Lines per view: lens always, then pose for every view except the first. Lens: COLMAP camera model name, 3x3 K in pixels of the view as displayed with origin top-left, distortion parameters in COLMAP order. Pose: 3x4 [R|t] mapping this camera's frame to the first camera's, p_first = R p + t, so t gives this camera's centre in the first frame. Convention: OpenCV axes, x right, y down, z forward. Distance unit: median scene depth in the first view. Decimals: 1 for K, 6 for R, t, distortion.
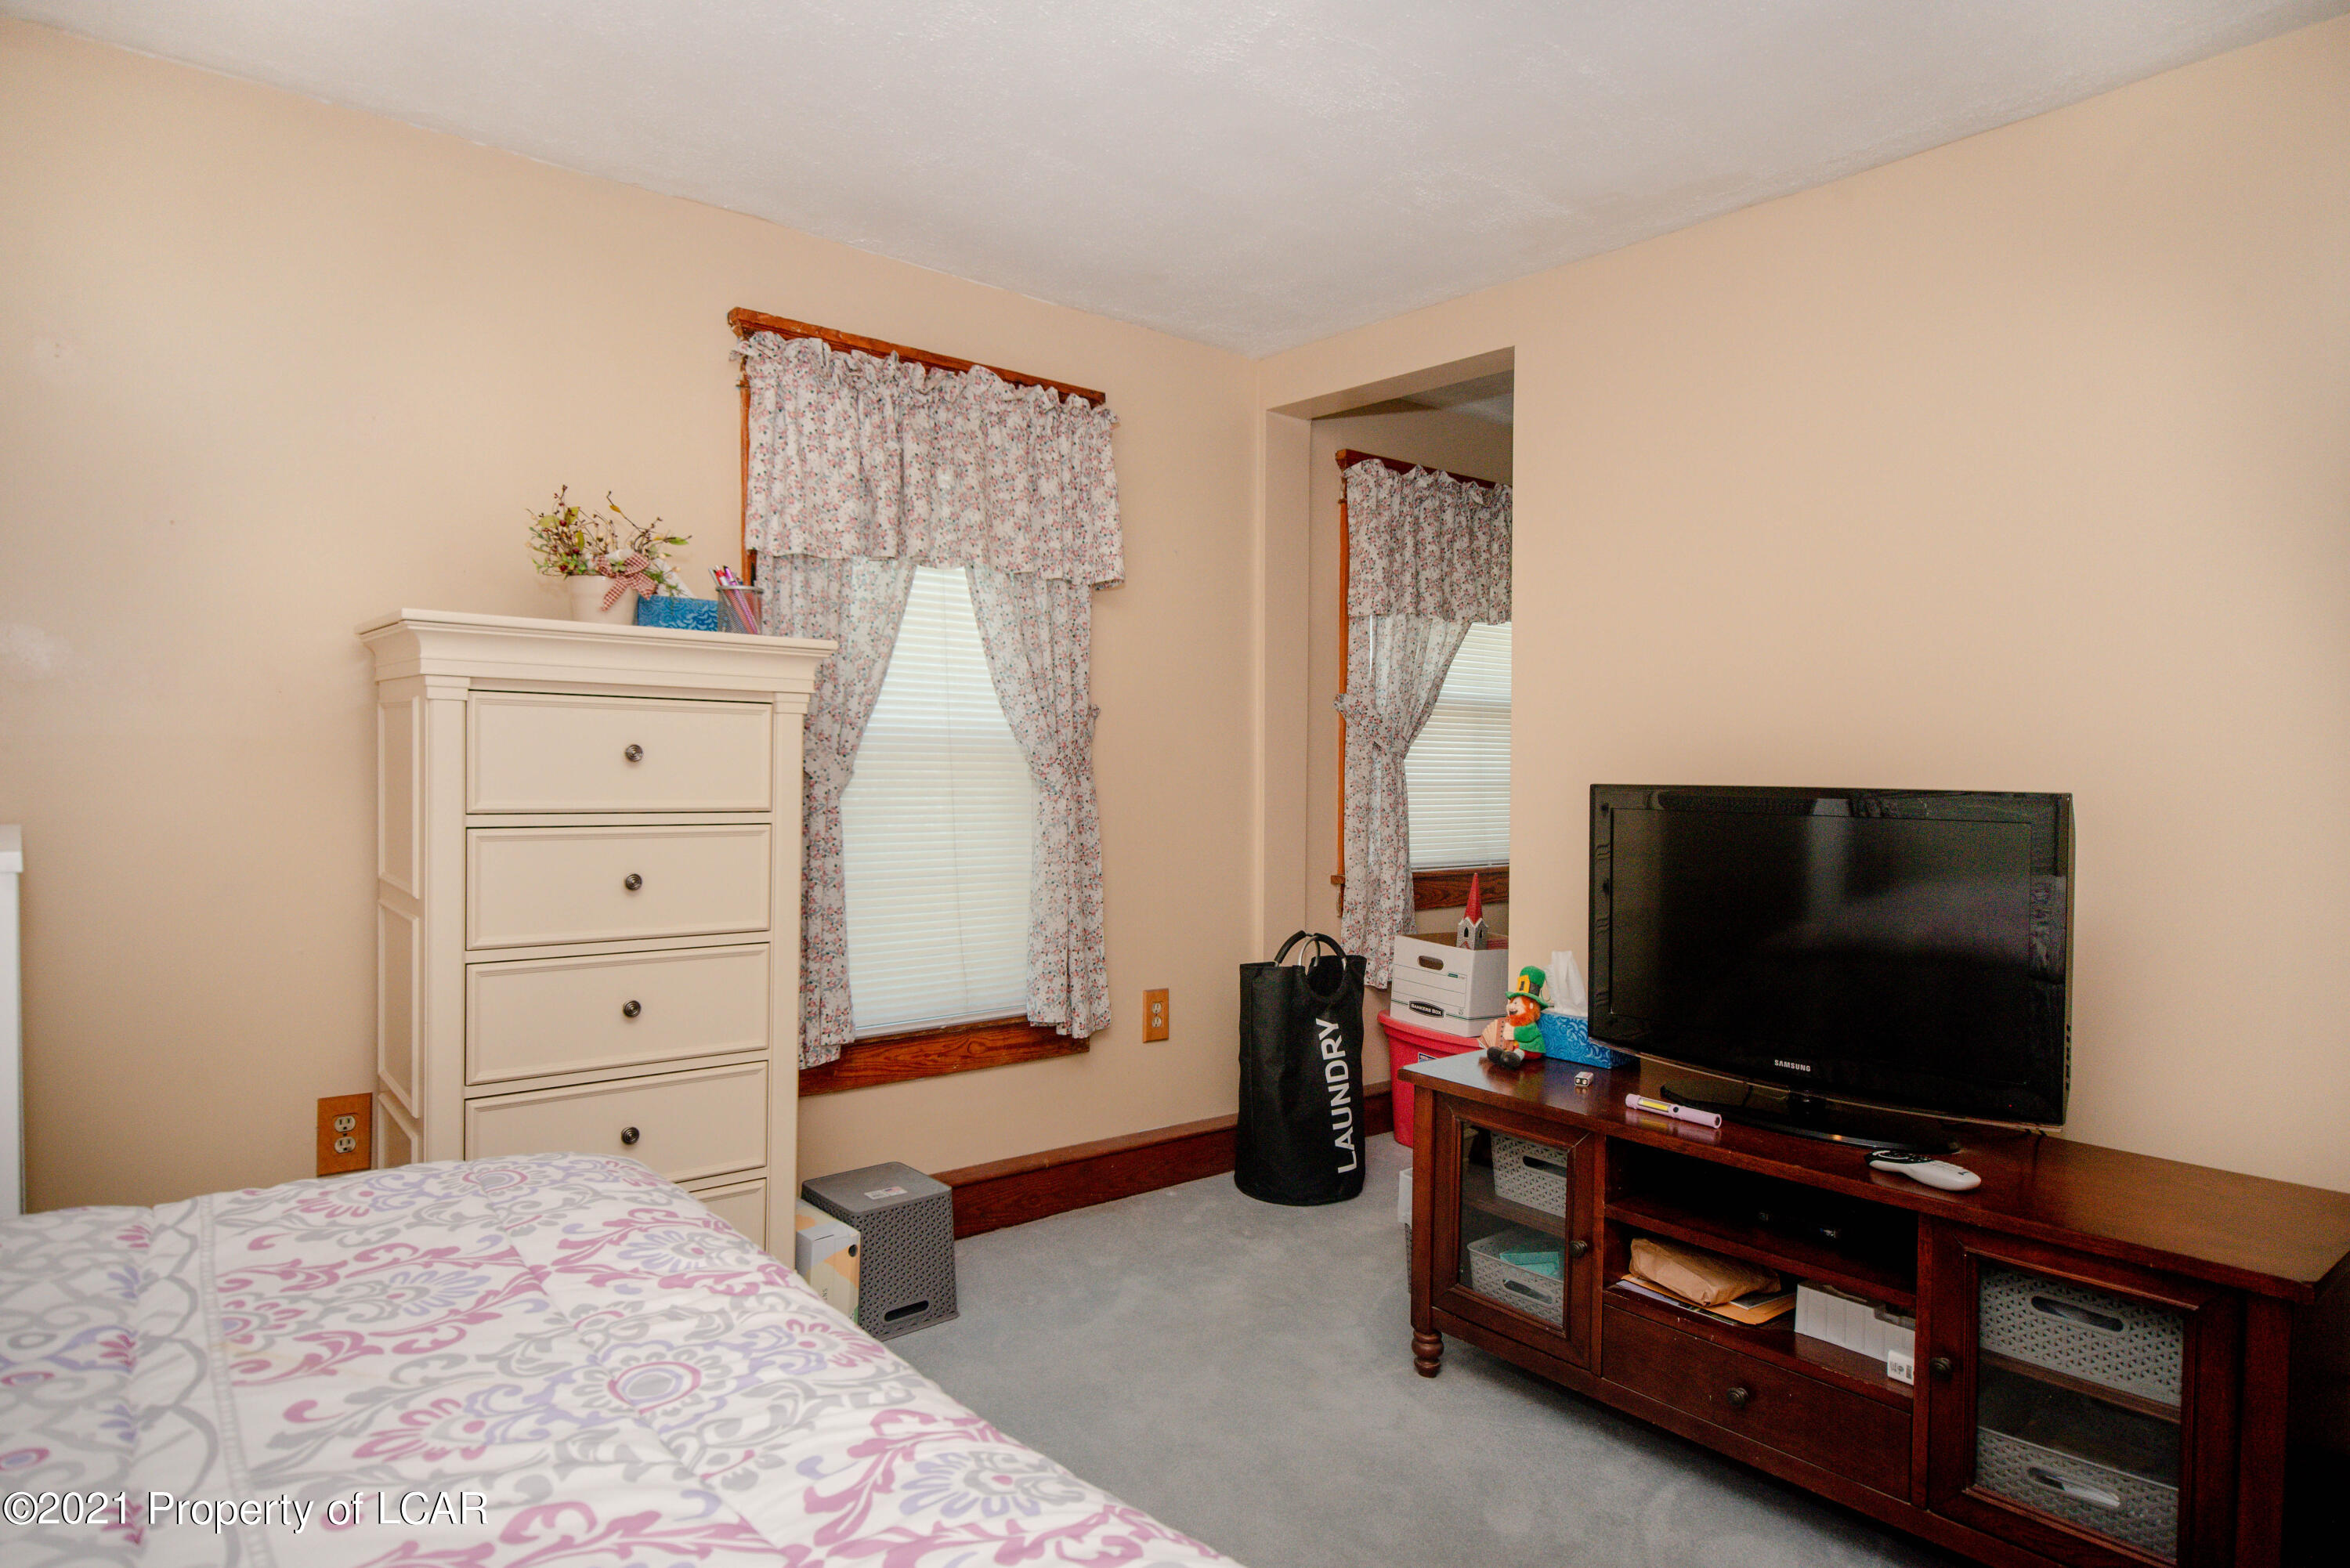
lens RADIAL K [[1311.8, 0, 1176.7], [0, 1311.8, 786.4], [0, 0, 1]] dist [0.018562, -0.000562]
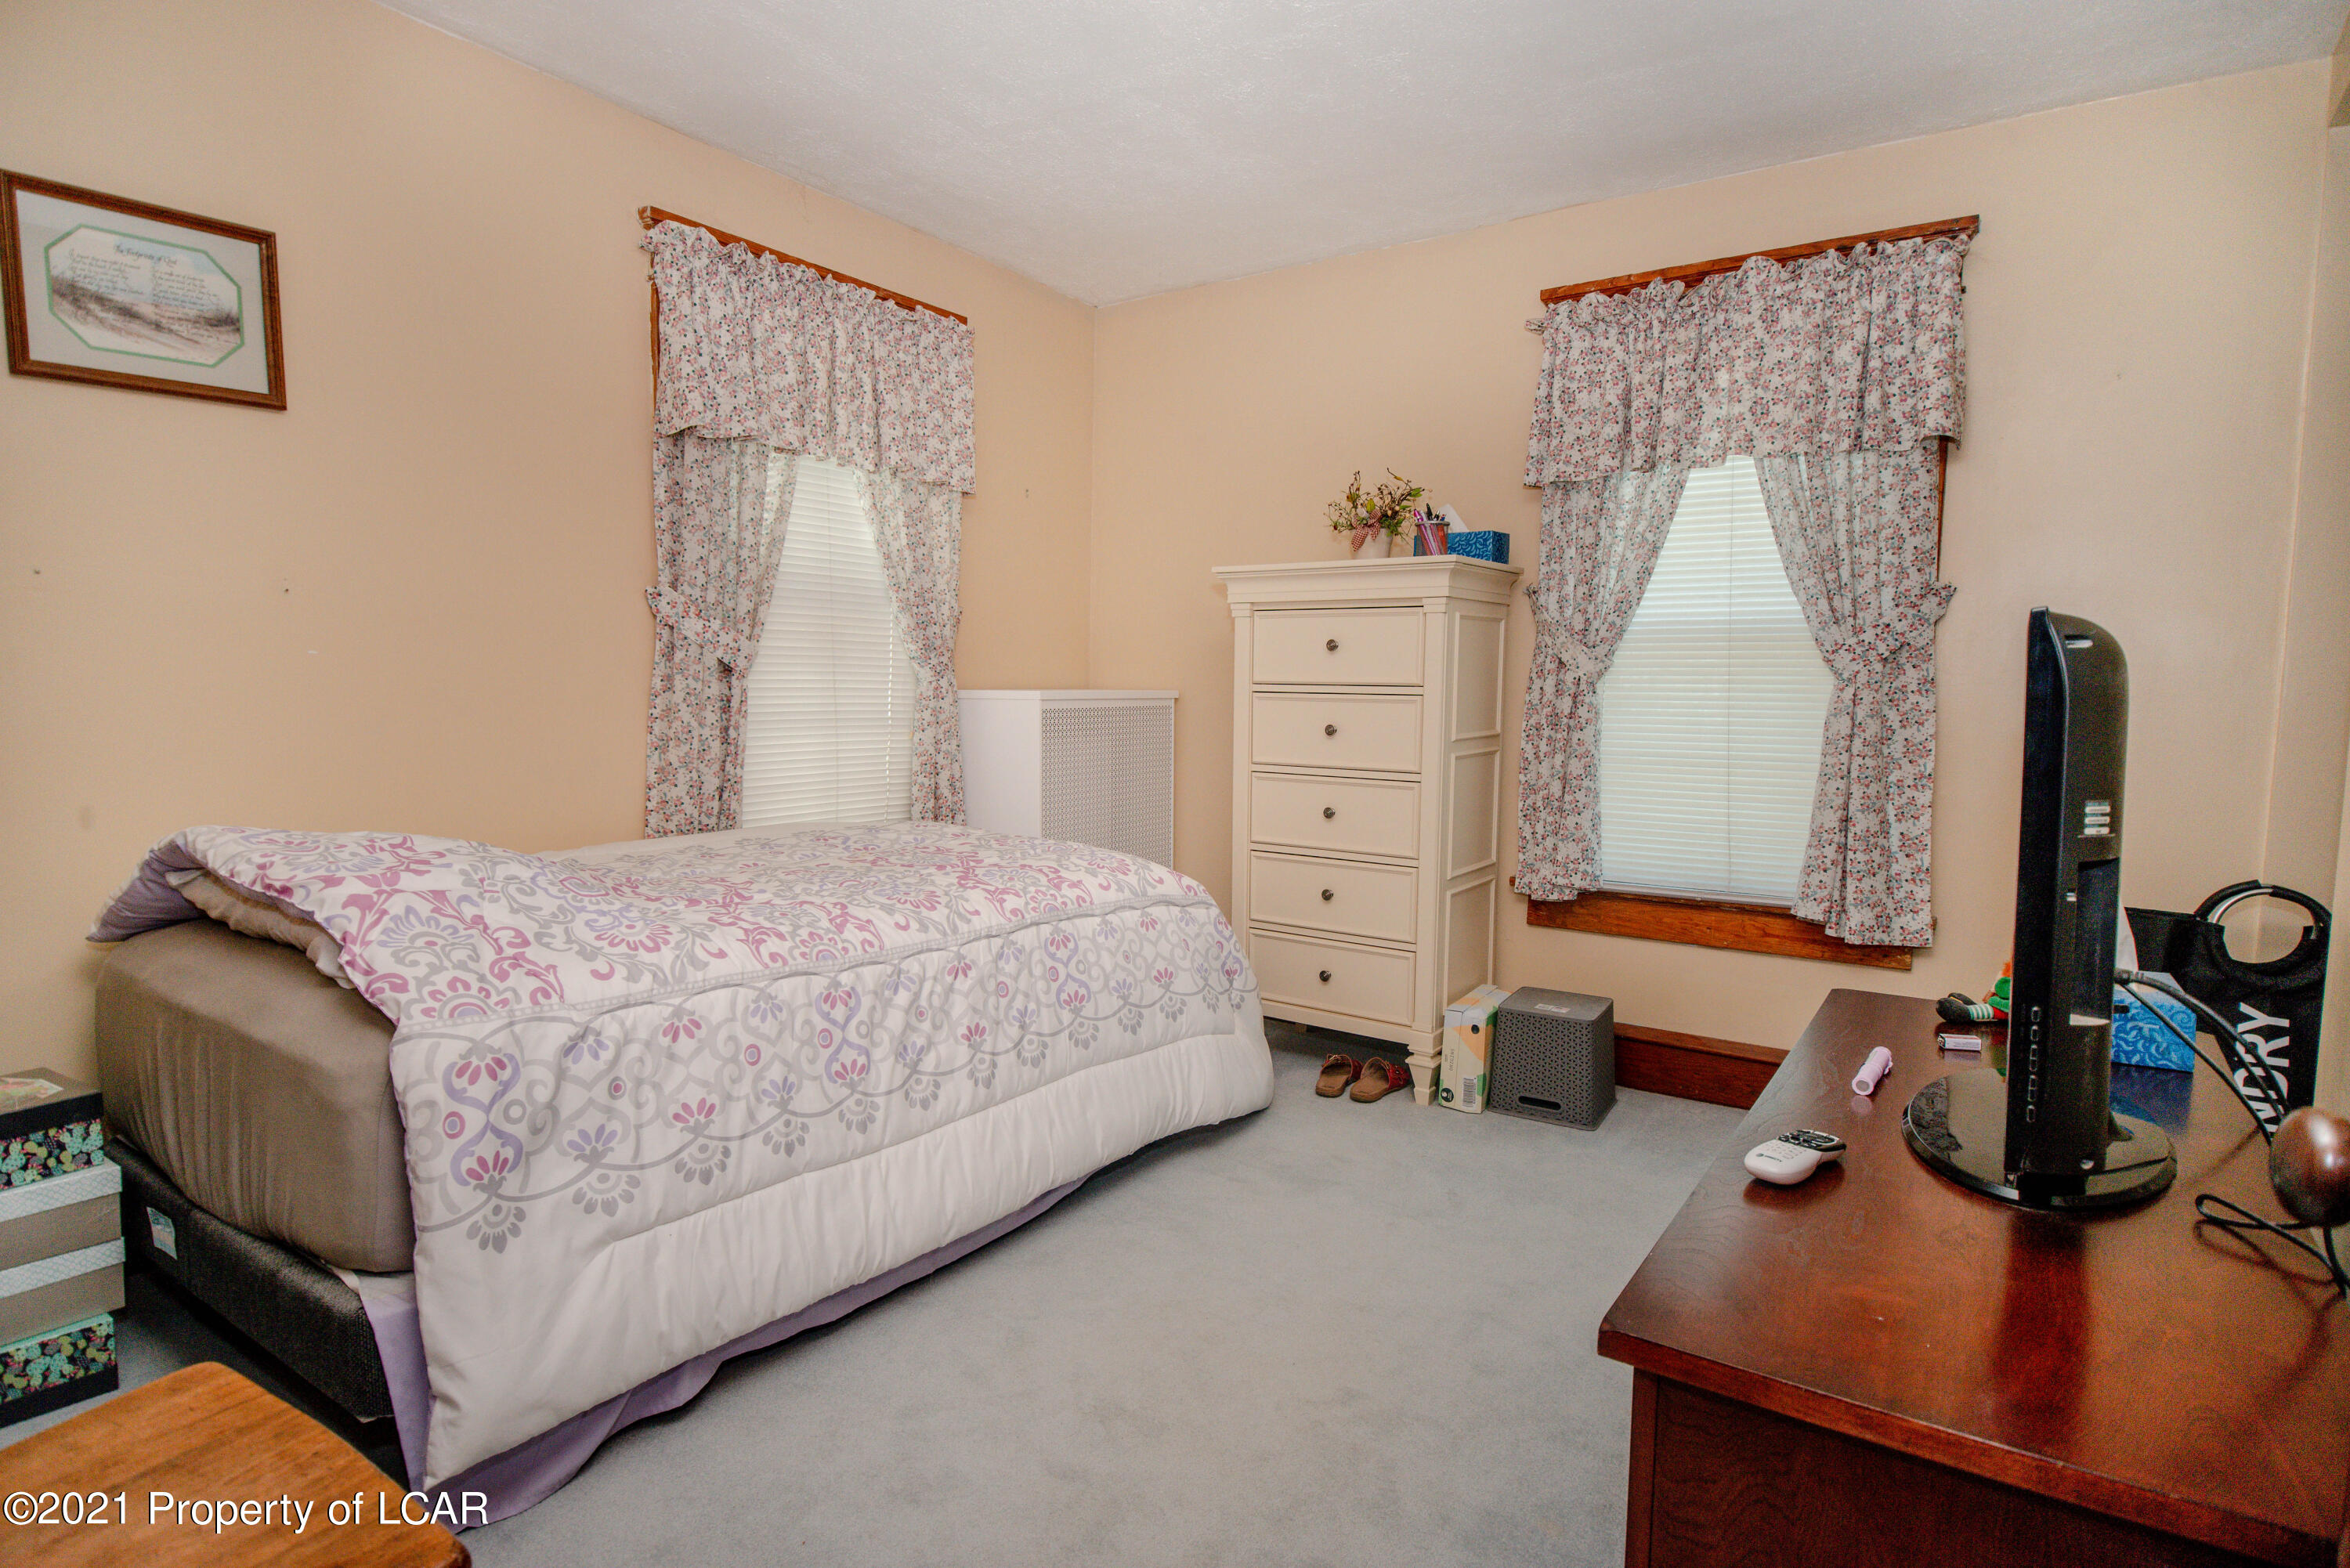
lens RADIAL K [[1215.4, 0, 1177.8], [0, 1215.4, 783.6], [0, 0, 1]] dist [0.014133, -0.010354]
pose [[0.287265, 0.064093, -0.955704, 0.634169], [-0.023830, 0.997928, 0.059762, 0.039125], [0.957555, 0.005607, 0.288197, 0.301372]]
